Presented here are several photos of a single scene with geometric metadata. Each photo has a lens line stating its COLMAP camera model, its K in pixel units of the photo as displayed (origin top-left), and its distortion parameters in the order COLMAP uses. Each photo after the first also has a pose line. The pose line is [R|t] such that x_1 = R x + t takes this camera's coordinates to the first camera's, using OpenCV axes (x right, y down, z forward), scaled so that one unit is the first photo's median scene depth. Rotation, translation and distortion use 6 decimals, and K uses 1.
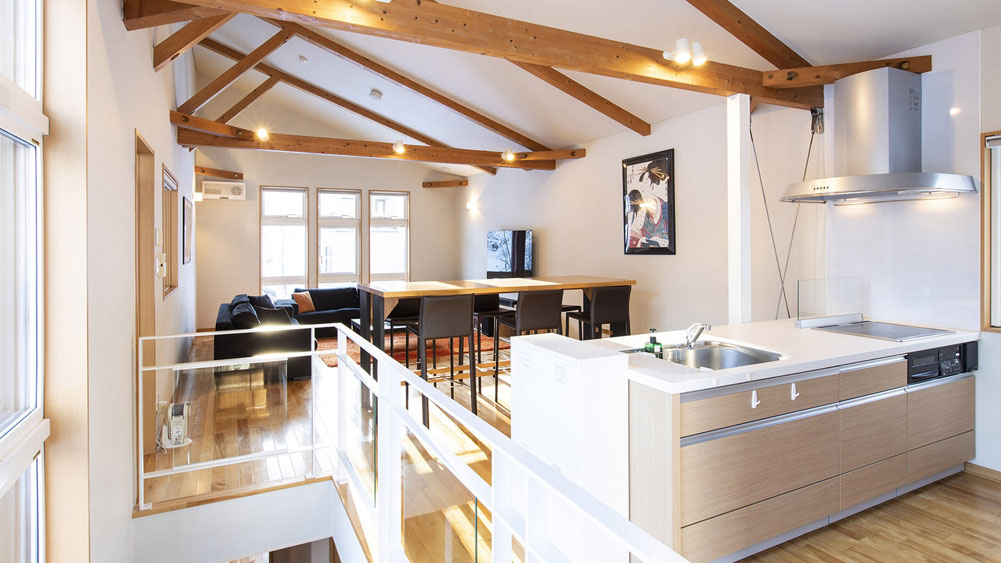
lens RADIAL K [[526.9, 0, 492.3], [0, 526.9, 246.6], [0, 0, 1]] dist [-0.000090, -0.001801]
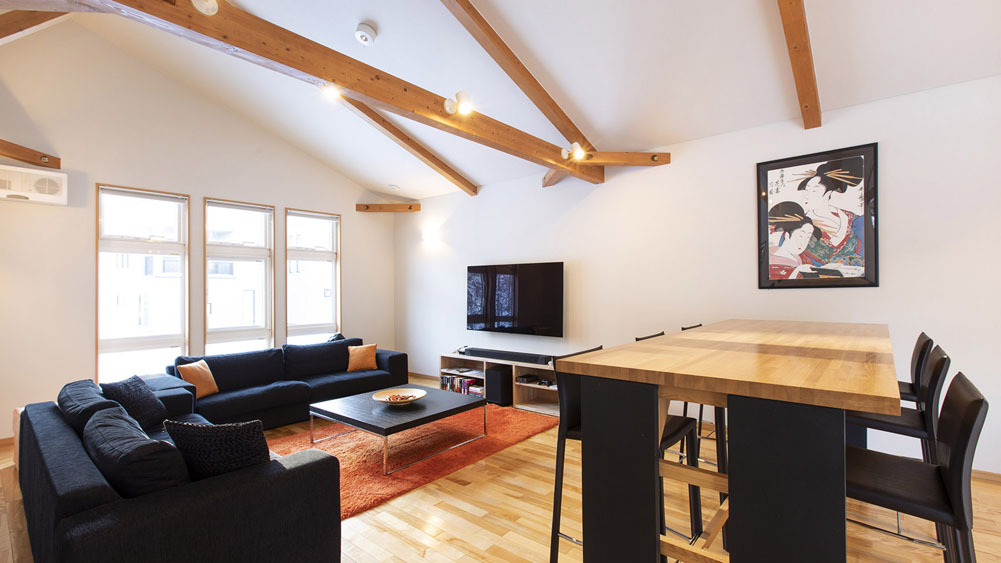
lens RADIAL K [[447.5, 0, 496.8], [0, 447.5, 285.3], [0, 0, 1]] dist [0.000085, 0.000007]
pose [[0.920883, -0.002062, 0.389835, -0.384742], [0.010110, 0.999776, -0.018594, 0.019326], [-0.389709, 0.021064, 0.920697, 0.633407]]
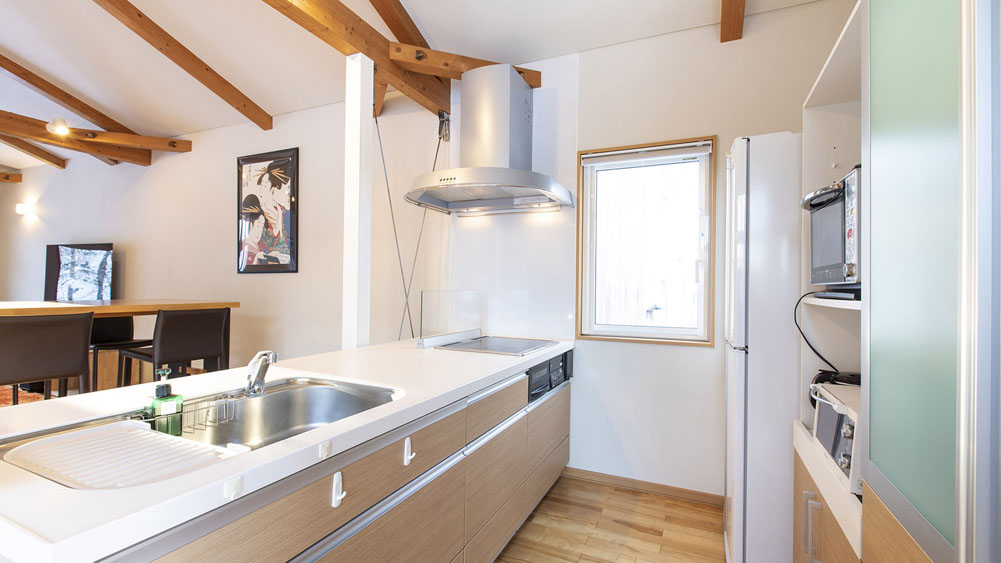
lens RADIAL K [[447.5, 0, 496.8], [0, 447.5, 285.3], [0, 0, 1]] dist [0.000085, 0.000007]
pose [[0.777939, 0.020176, 0.628016, 0.144549], [-0.016295, 0.999796, -0.011936, 0.038963], [-0.628129, -0.000948, 0.778109, 0.237857]]
